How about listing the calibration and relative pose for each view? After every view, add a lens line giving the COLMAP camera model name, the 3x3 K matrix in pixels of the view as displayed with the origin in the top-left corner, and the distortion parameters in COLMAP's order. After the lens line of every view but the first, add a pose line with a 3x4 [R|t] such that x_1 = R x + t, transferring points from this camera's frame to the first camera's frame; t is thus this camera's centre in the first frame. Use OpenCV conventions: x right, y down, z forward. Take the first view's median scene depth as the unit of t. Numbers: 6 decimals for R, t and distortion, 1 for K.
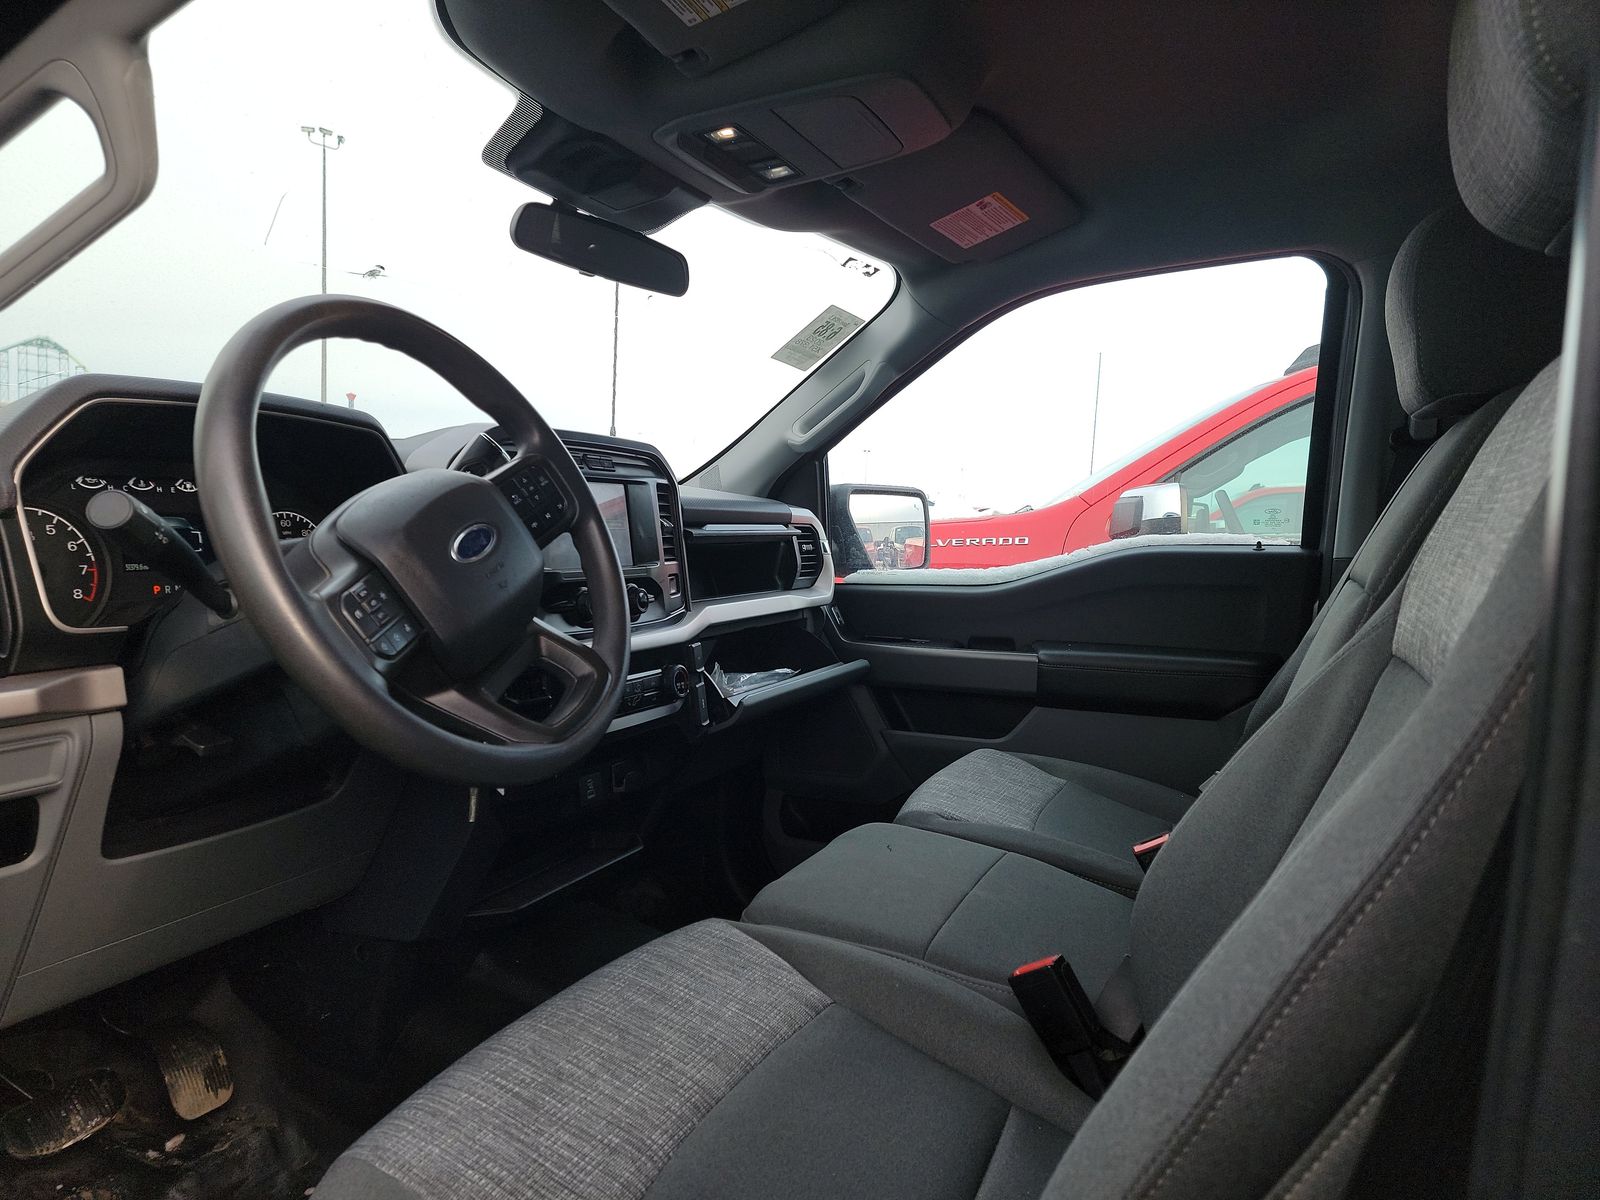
lens RADIAL K [[1124.0, 0, 806.5], [0, 1124.0, 598.1], [0, 0, 1]] dist [0.122506, -0.122760]
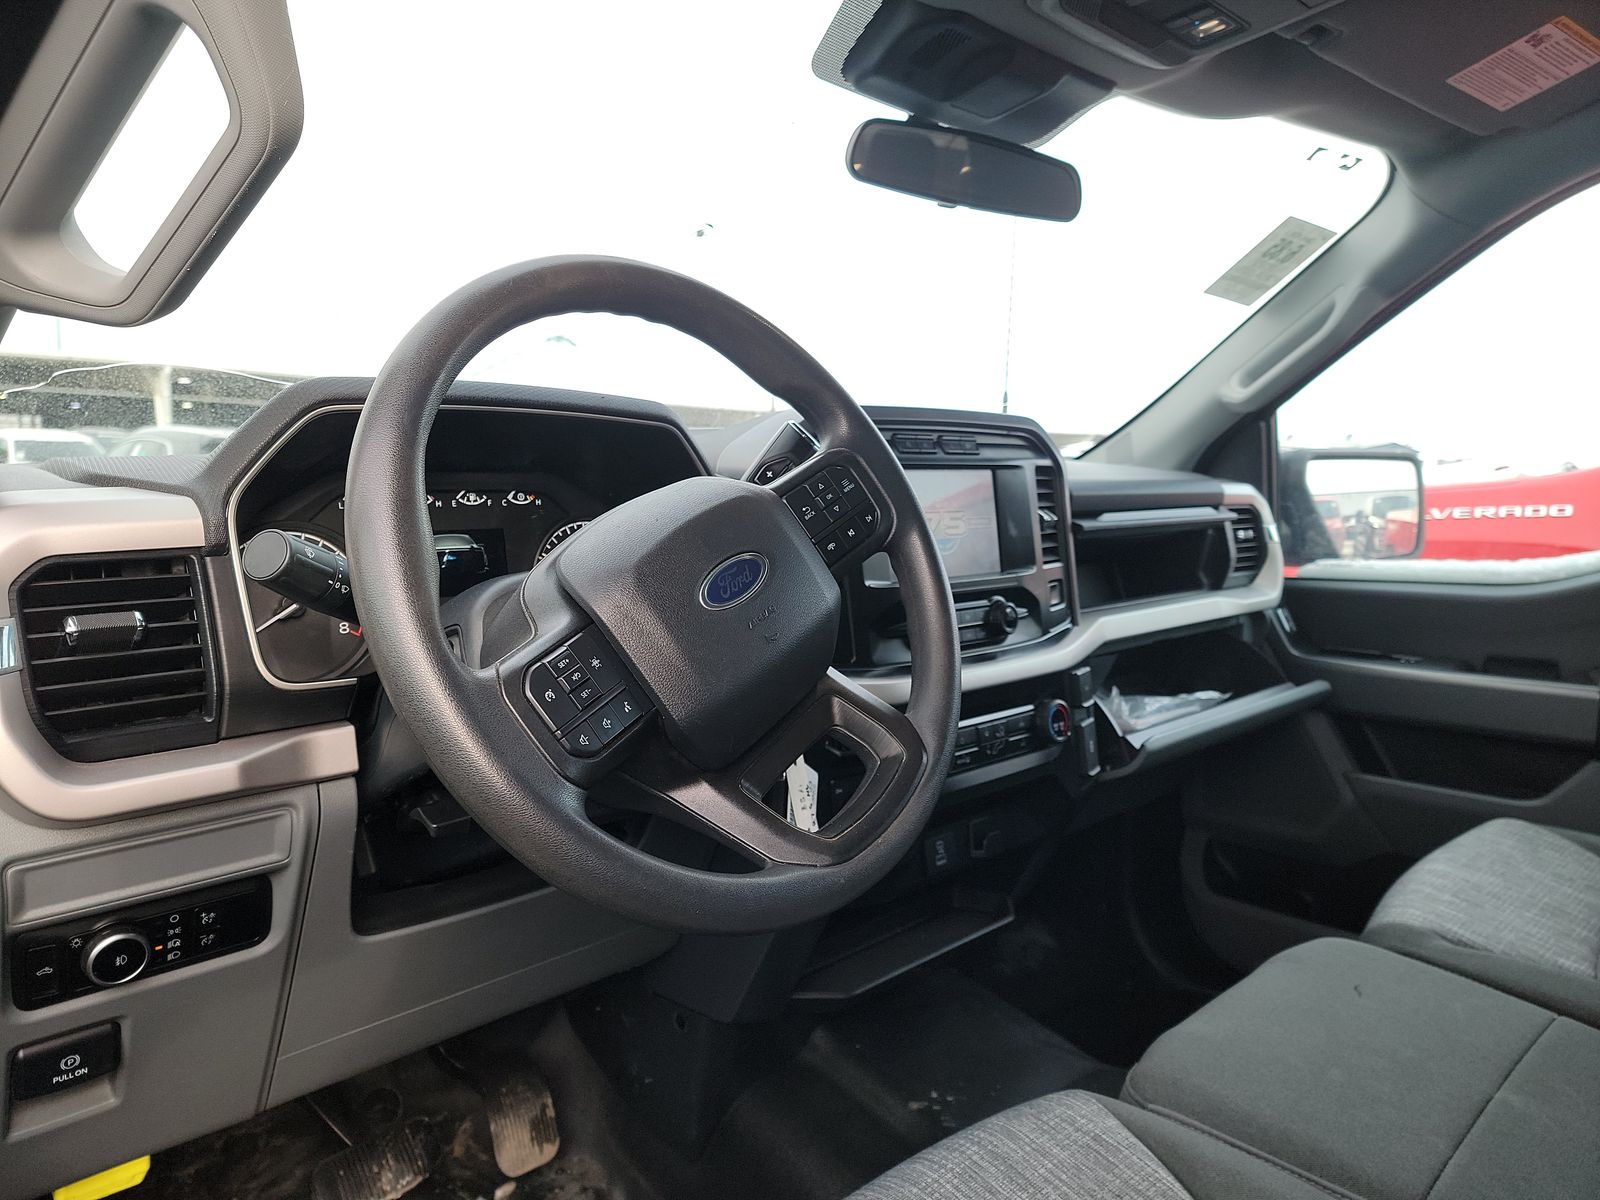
lens RADIAL K [[1135.1, 0, 806.0], [0, 1135.1, 604.2], [0, 0, 1]] dist [0.094213, -0.076293]
pose [[0.931356, 0.021579, -0.363471, 0.011030], [-0.006815, 0.999100, 0.041855, -0.039854], [0.364047, -0.036505, 0.930665, 0.205630]]
